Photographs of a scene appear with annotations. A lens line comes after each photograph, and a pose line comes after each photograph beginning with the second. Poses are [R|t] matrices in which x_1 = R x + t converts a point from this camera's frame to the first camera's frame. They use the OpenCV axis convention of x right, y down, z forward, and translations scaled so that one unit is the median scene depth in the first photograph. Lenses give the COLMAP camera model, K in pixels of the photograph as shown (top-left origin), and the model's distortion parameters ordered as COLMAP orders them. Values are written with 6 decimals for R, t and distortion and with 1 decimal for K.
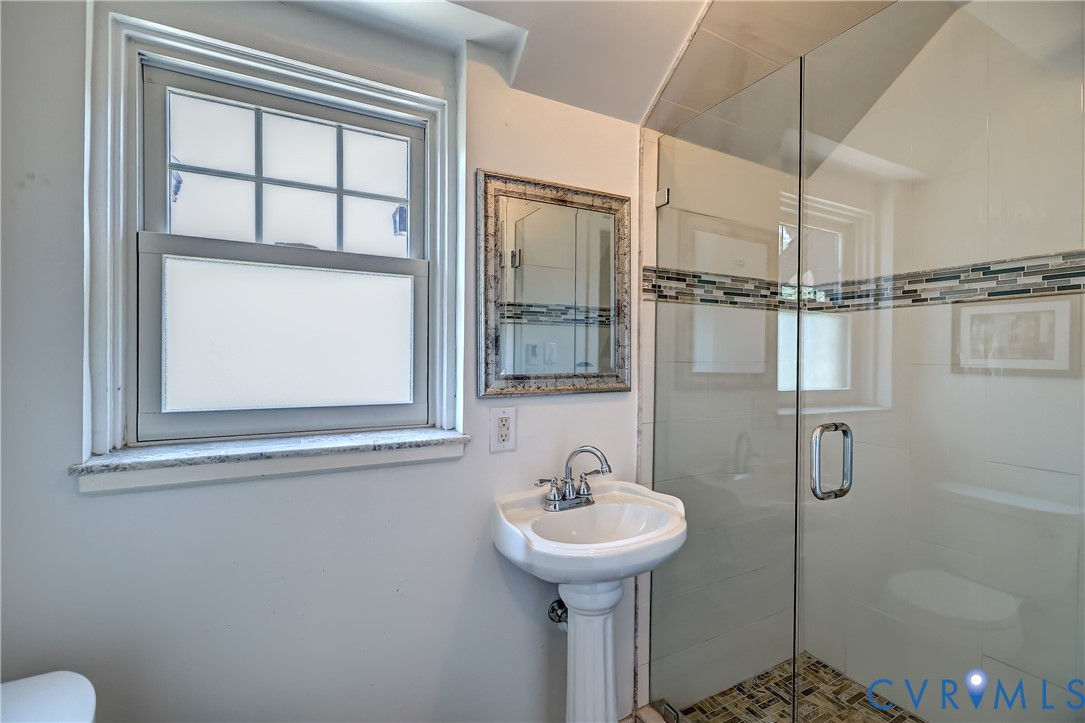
lens RADIAL K [[482.0, 0, 533.3], [0, 482.0, 359.0], [0, 0, 1]] dist [-0.002272, 0.003594]
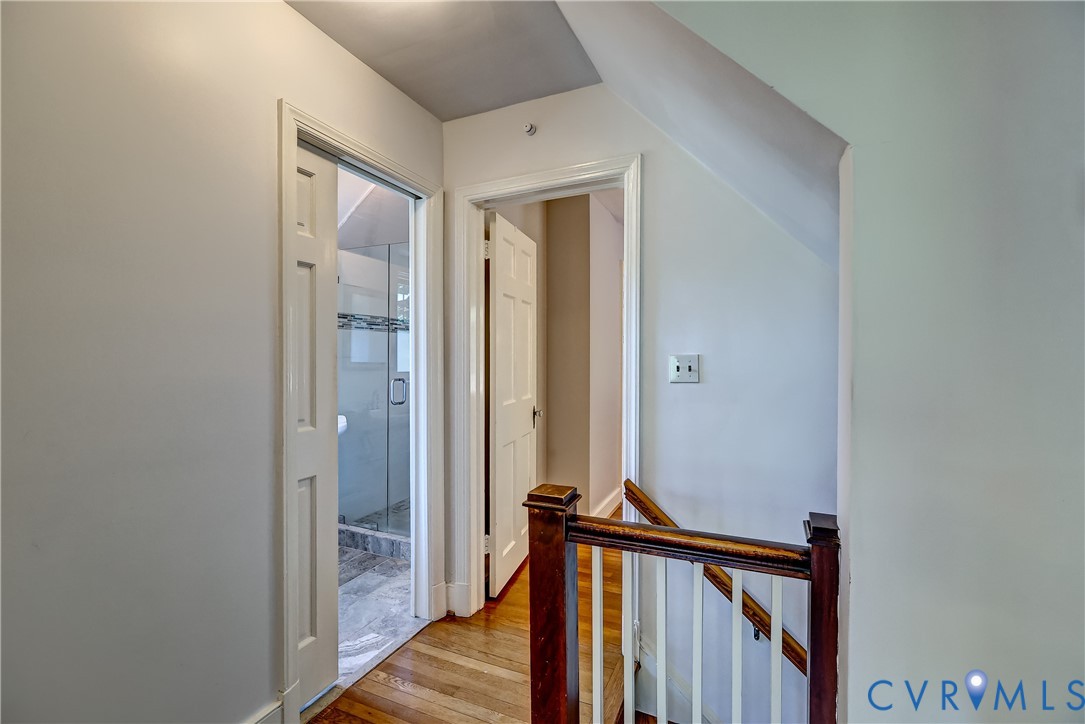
lens RADIAL K [[482.0, 0, 535.5], [0, 482.0, 359.7], [0, 0, 1]] dist [-0.002272, 0.003594]
pose [[0.790834, -0.007592, 0.611983, -0.305652], [0.002316, 0.999953, 0.009412, -0.000902], [-0.612026, -0.006026, 0.790815, -1.107353]]
